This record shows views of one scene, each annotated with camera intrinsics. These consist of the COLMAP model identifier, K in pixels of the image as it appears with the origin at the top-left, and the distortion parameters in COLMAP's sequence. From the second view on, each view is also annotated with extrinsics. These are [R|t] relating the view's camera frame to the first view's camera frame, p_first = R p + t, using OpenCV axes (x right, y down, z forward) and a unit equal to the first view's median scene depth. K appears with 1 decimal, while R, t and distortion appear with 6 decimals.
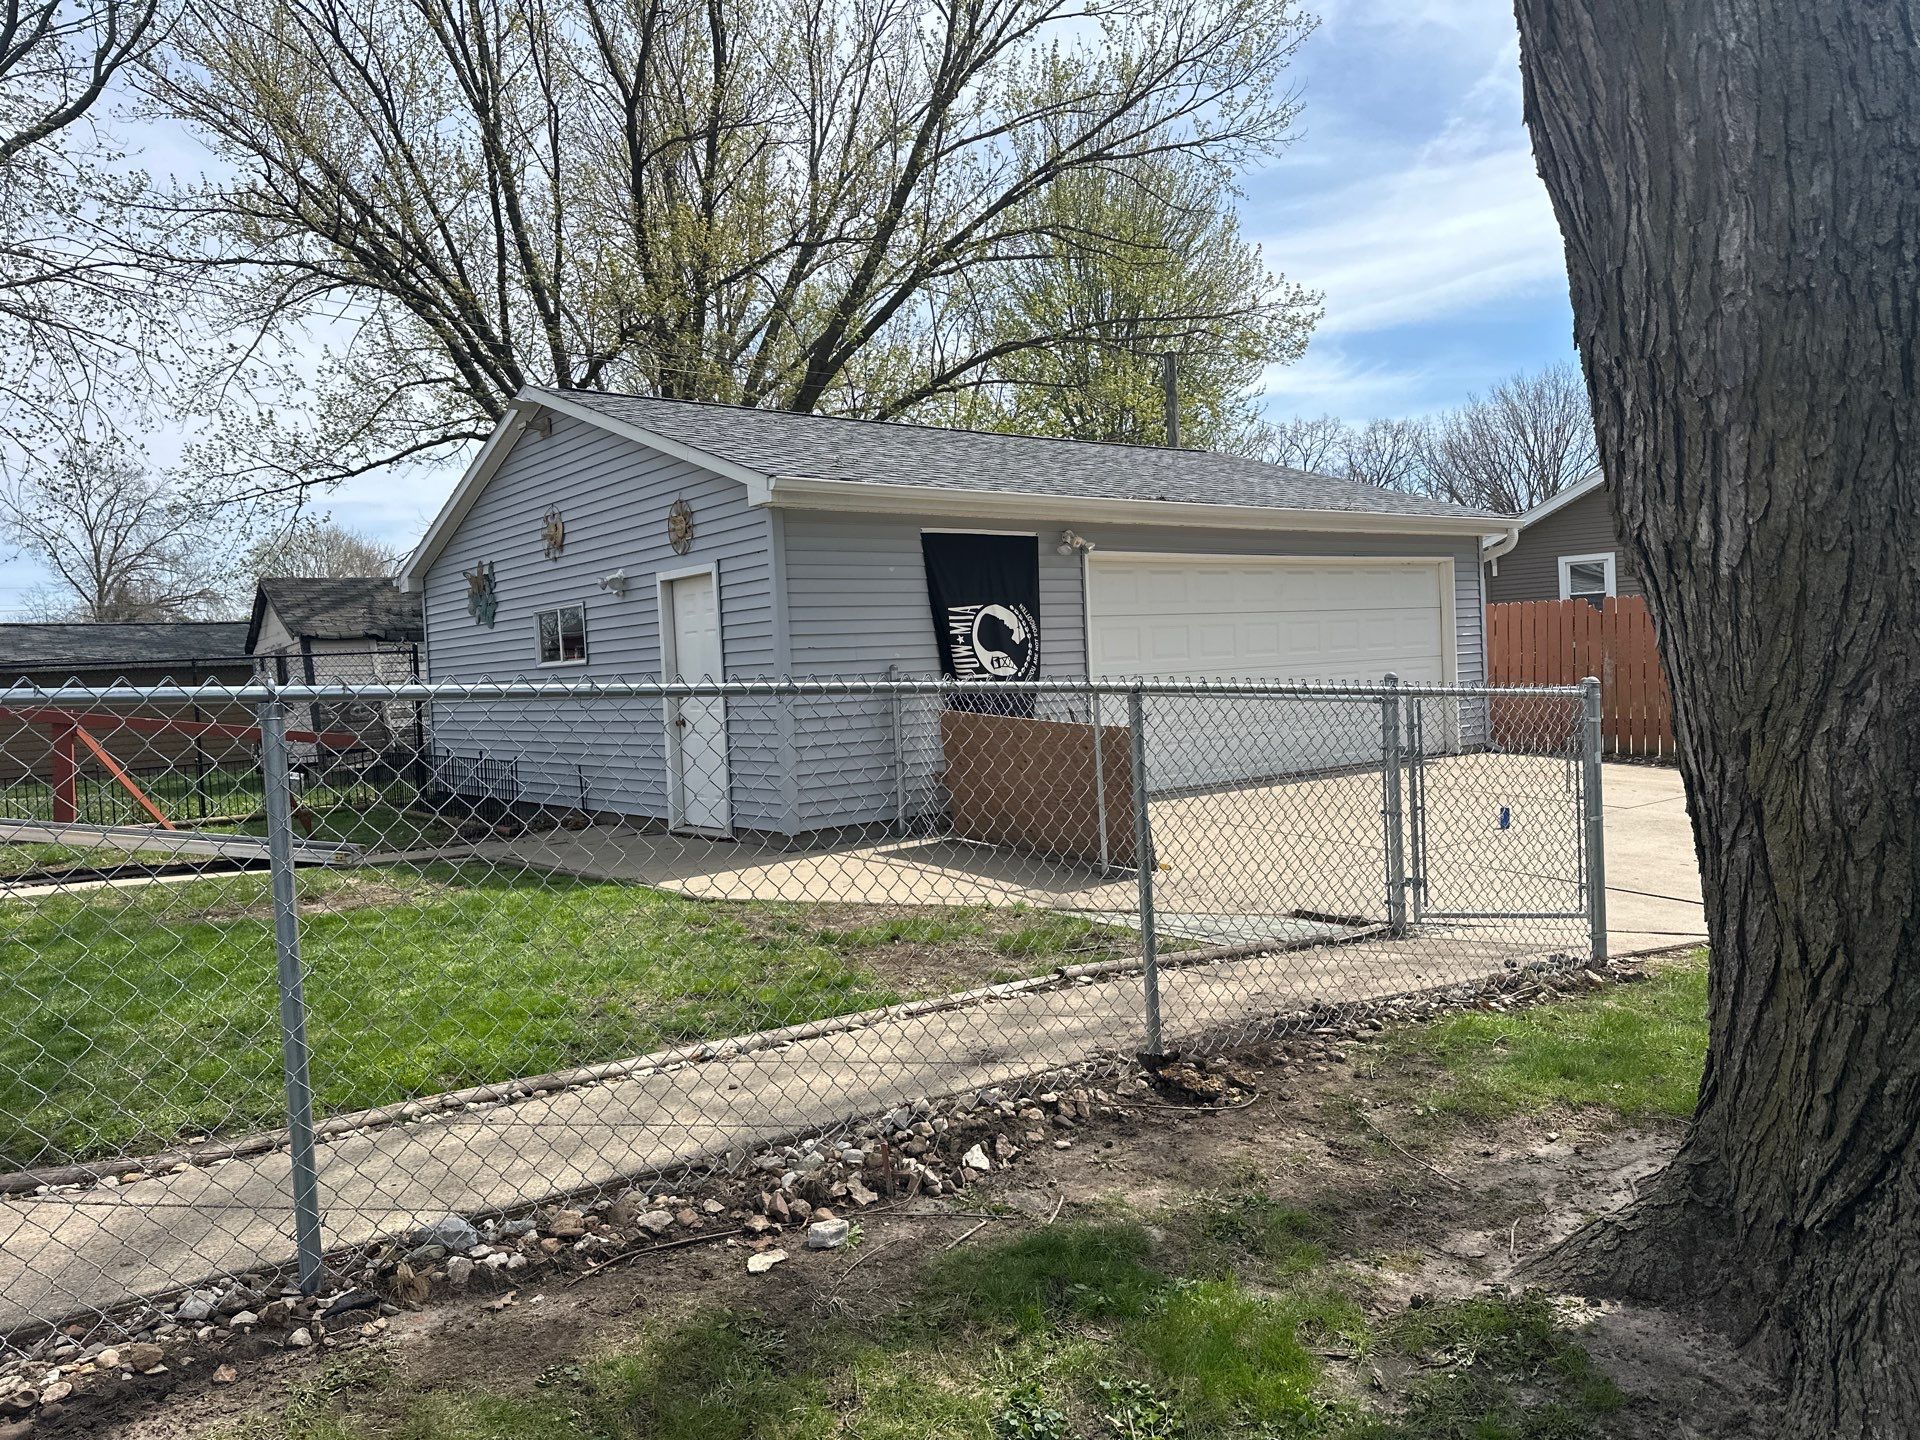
lens RADIAL K [[1328.4, 0, 960.0], [0, 1328.4, 720.0], [0, 0, 1]] dist [0.113455, -0.172168]
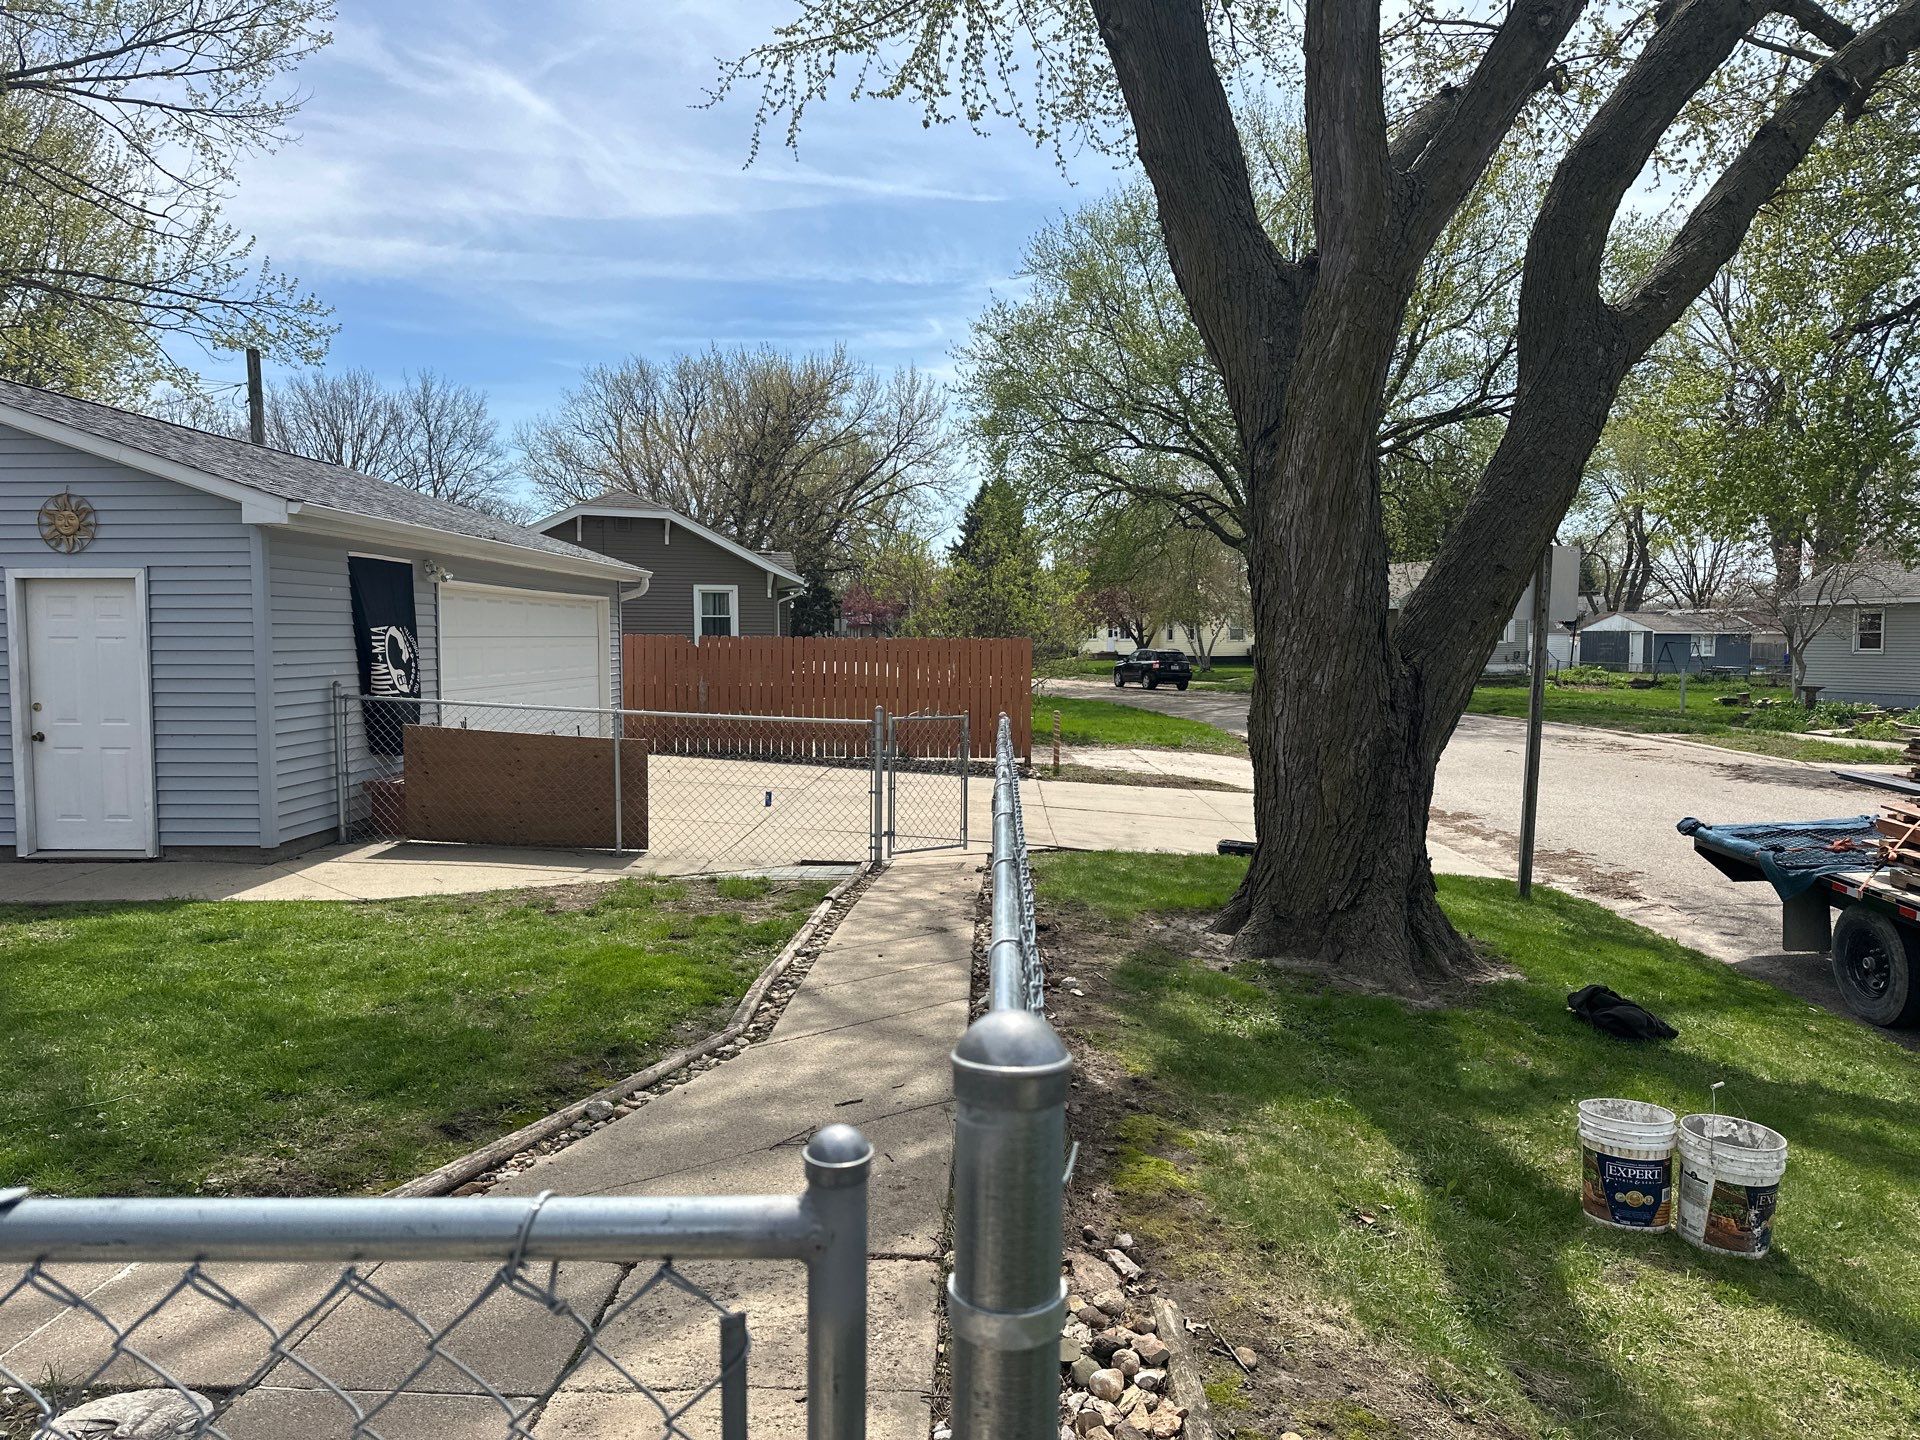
lens RADIAL K [[1344.0, 0, 960.0], [0, 1344.0, 720.0], [0, 0, 1]] dist [0.061818, -0.048746]
pose [[0.640599, 0.001323, 0.767875, -0.547628], [-0.002710, 0.999996, 0.000538, -0.011969], [-0.767871, -0.002425, 0.640600, -0.071313]]
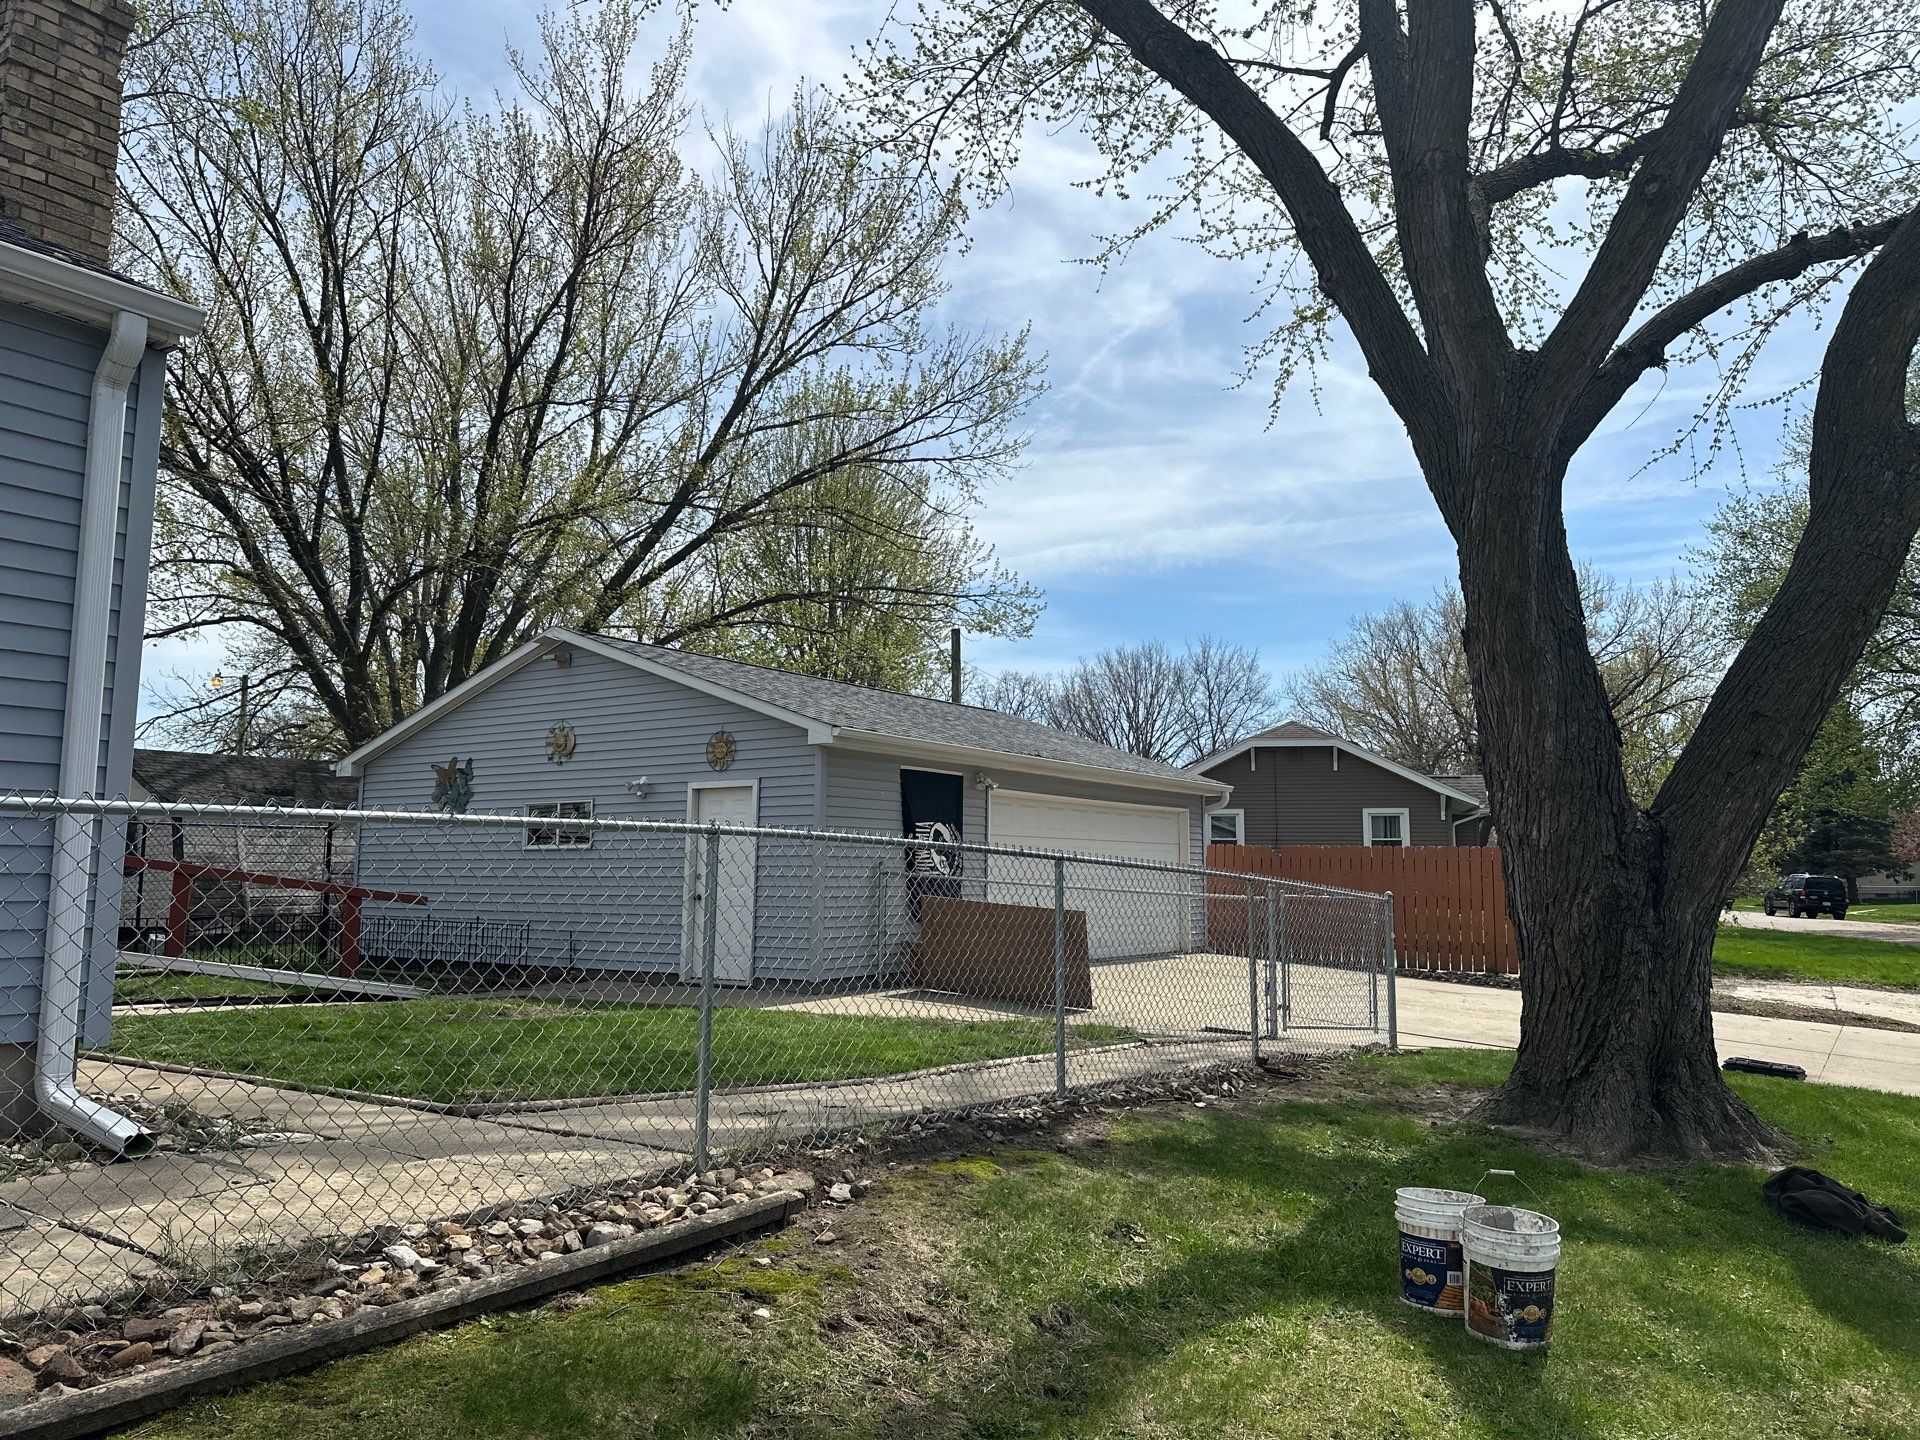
lens RADIAL K [[1328.4, 0, 960.0], [0, 1328.4, 720.0], [0, 0, 1]] dist [0.113455, -0.172168]
pose [[0.955793, 0.088342, 0.280455, -0.366007], [-0.042389, 0.985234, -0.165881, 0.038729], [-0.290968, 0.146660, 0.945425, -0.354547]]
